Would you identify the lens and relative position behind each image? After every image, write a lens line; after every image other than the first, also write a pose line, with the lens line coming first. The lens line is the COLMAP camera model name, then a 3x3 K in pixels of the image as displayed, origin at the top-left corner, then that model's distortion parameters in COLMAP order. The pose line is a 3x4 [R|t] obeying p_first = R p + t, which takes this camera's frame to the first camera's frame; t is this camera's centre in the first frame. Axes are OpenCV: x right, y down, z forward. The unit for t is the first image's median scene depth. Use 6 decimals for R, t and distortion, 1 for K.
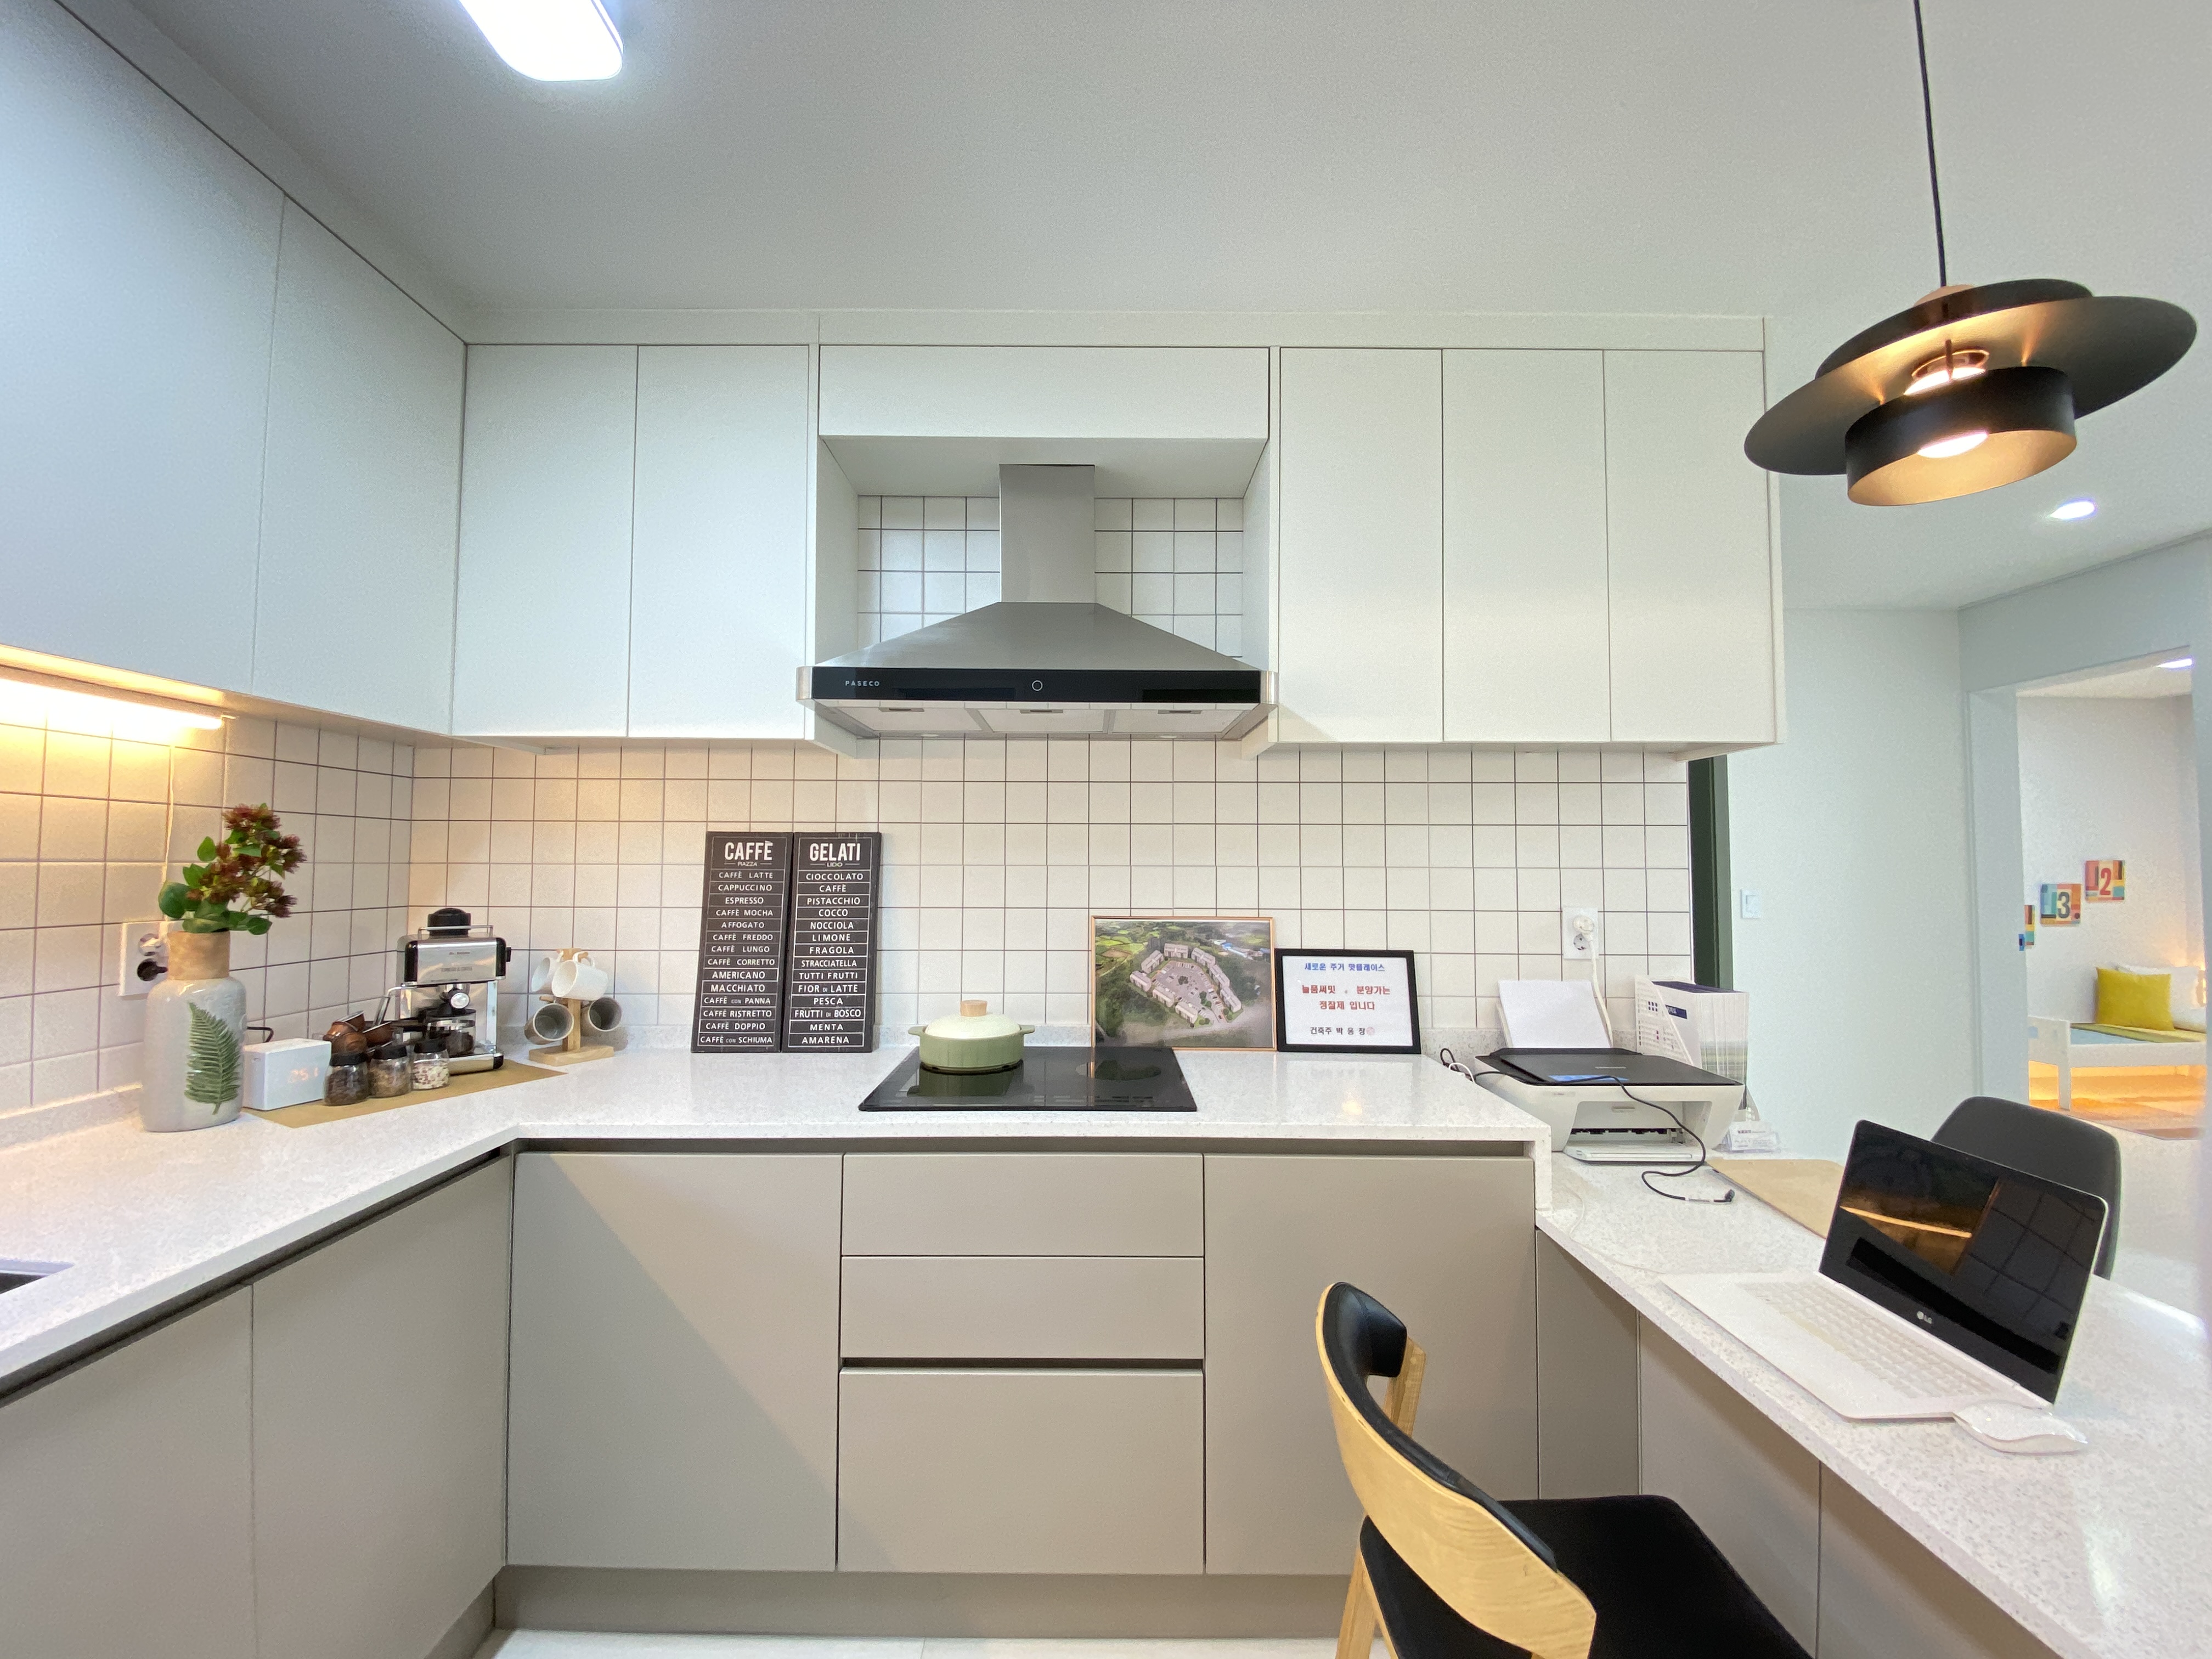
lens RADIAL K [[890.4, 0, 1090.1], [0, 890.4, 829.9], [0, 0, 1]] dist [0.027309, -0.023266]
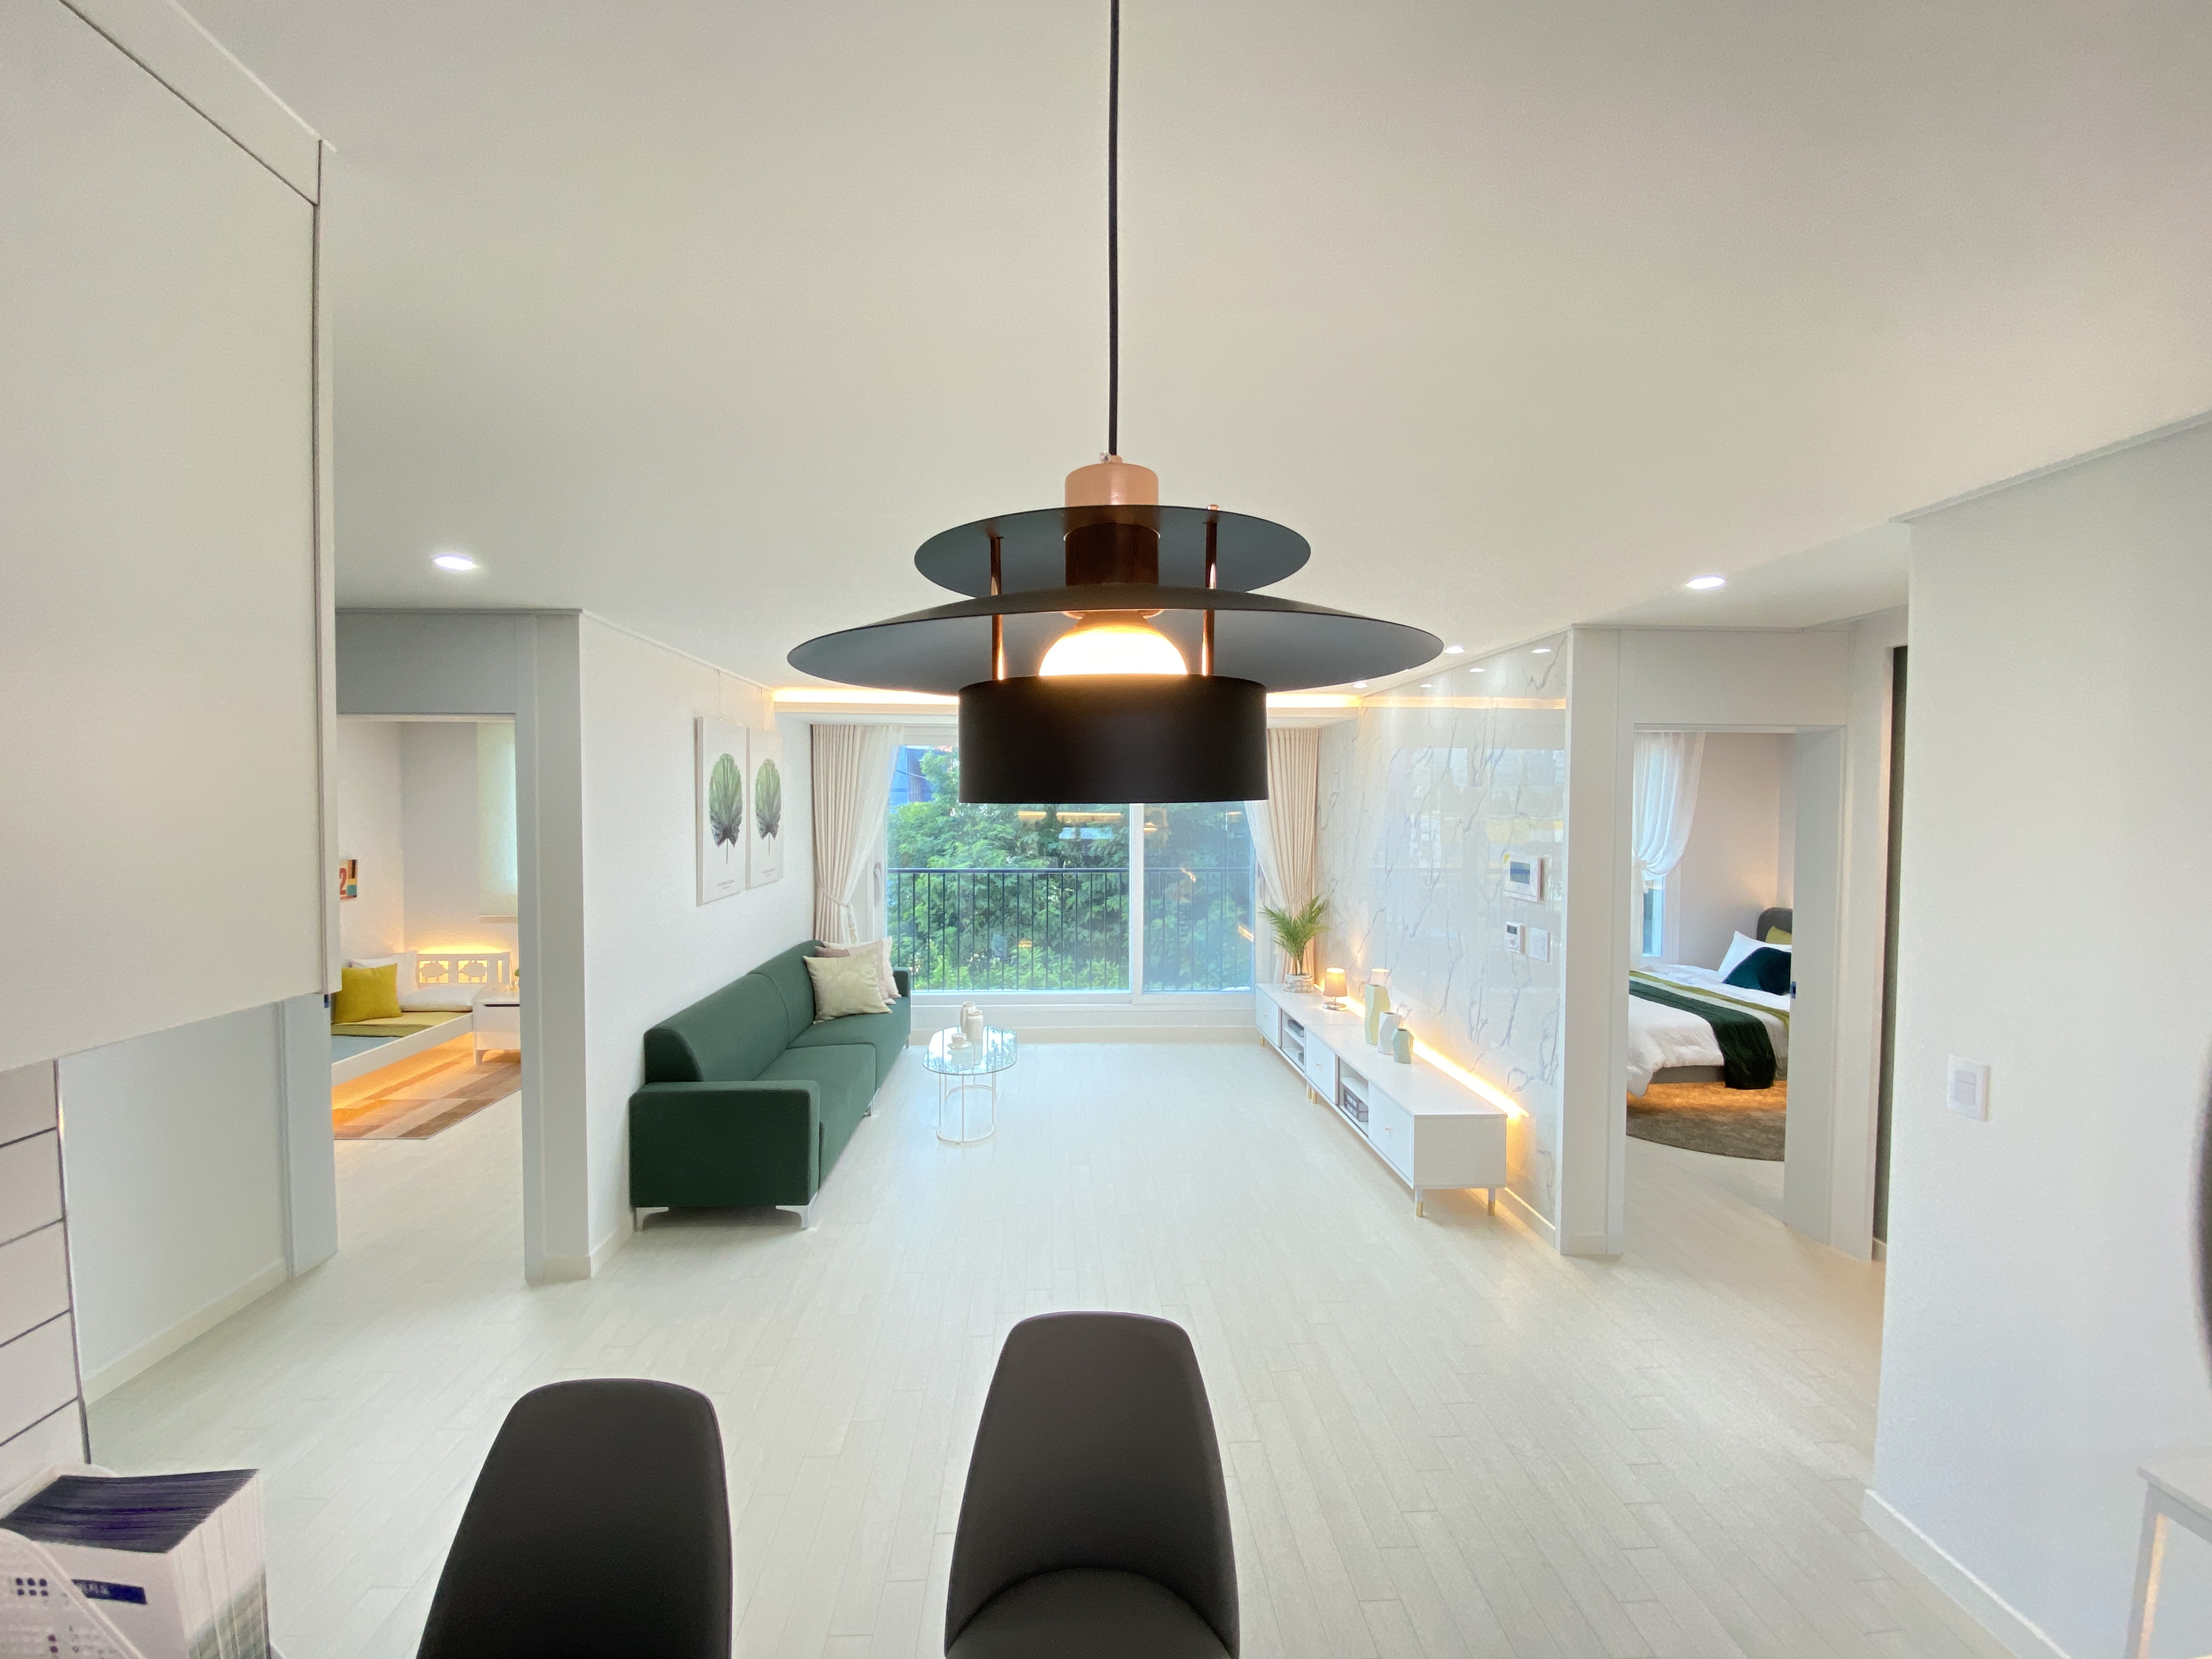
lens RADIAL K [[890.4, 0, 1090.1], [0, 890.4, 829.9], [0, 0, 1]] dist [0.027309, -0.023266]
pose [[-0.044687, -0.035908, 0.998355, 0.078252], [-0.045060, 0.998409, 0.033893, -0.075069], [-0.997984, -0.043471, -0.046234, 0.190621]]
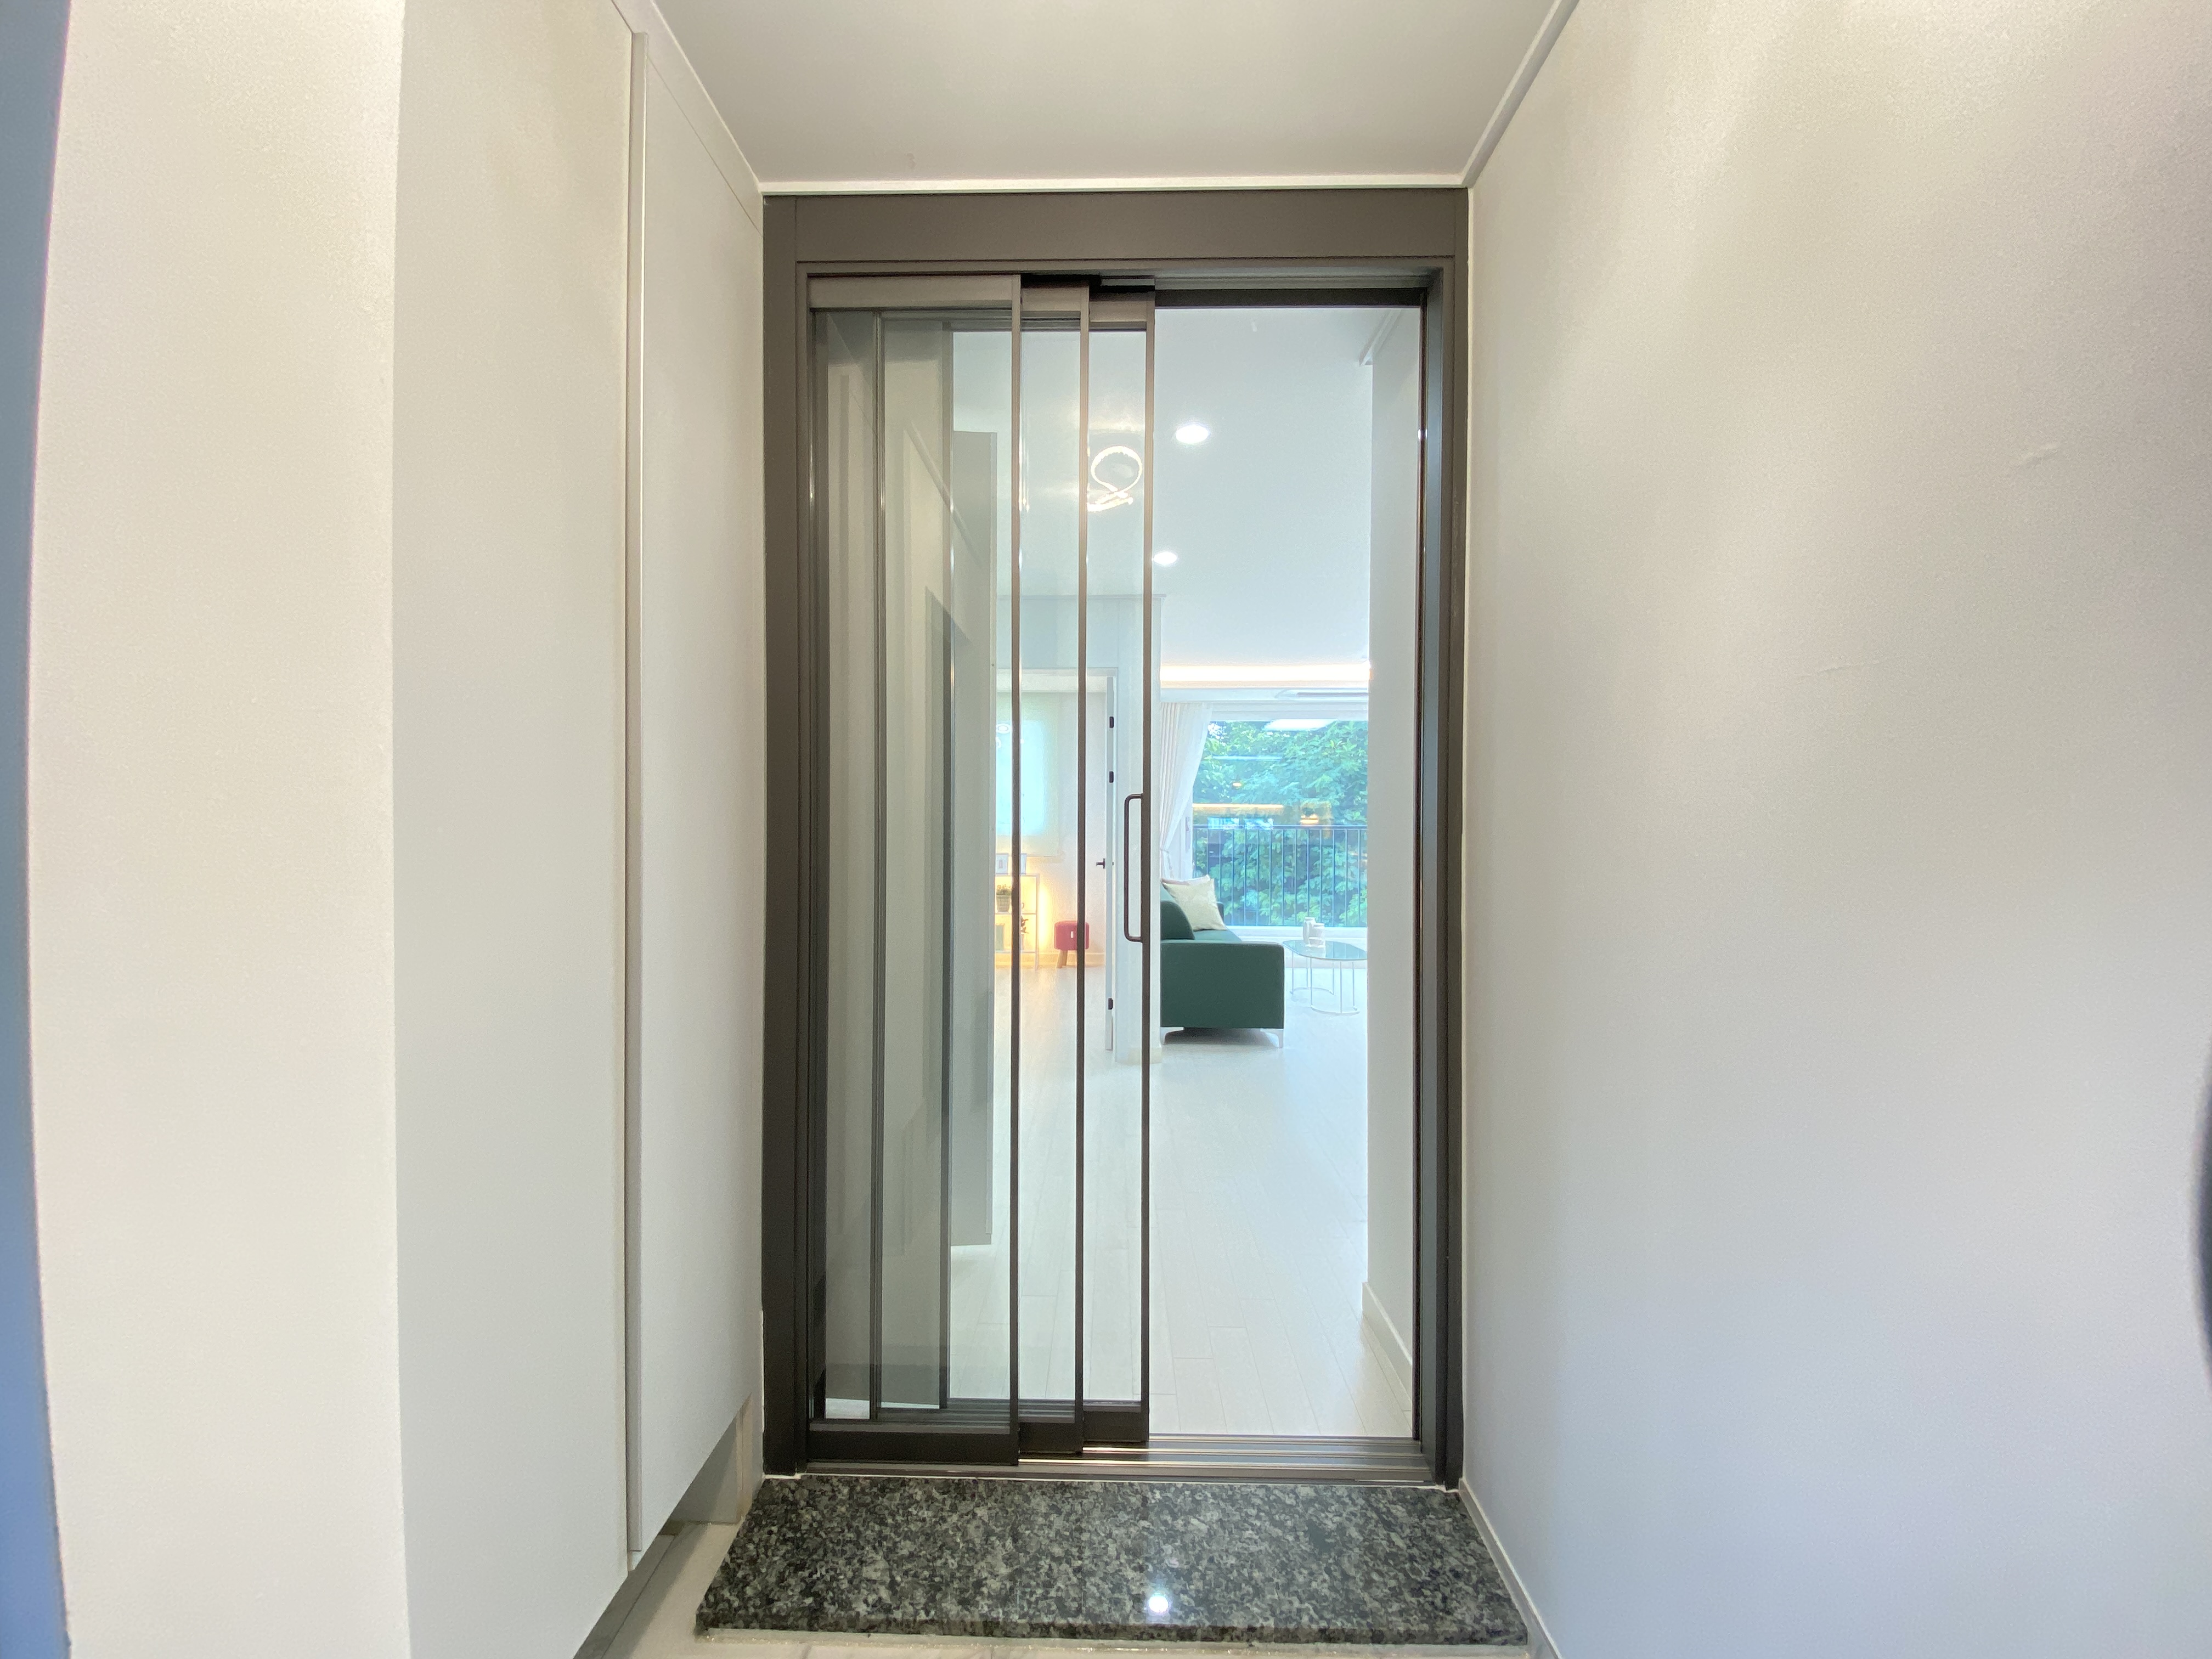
lens RADIAL K [[890.4, 0, 1090.1], [0, 890.4, 829.9], [0, 0, 1]] dist [0.027309, -0.023266]
pose [[0.025466, -0.010931, 0.999616, -0.158252], [-0.044304, 0.998945, 0.012052, 0.032133], [-0.998693, -0.044594, 0.024955, 0.535263]]
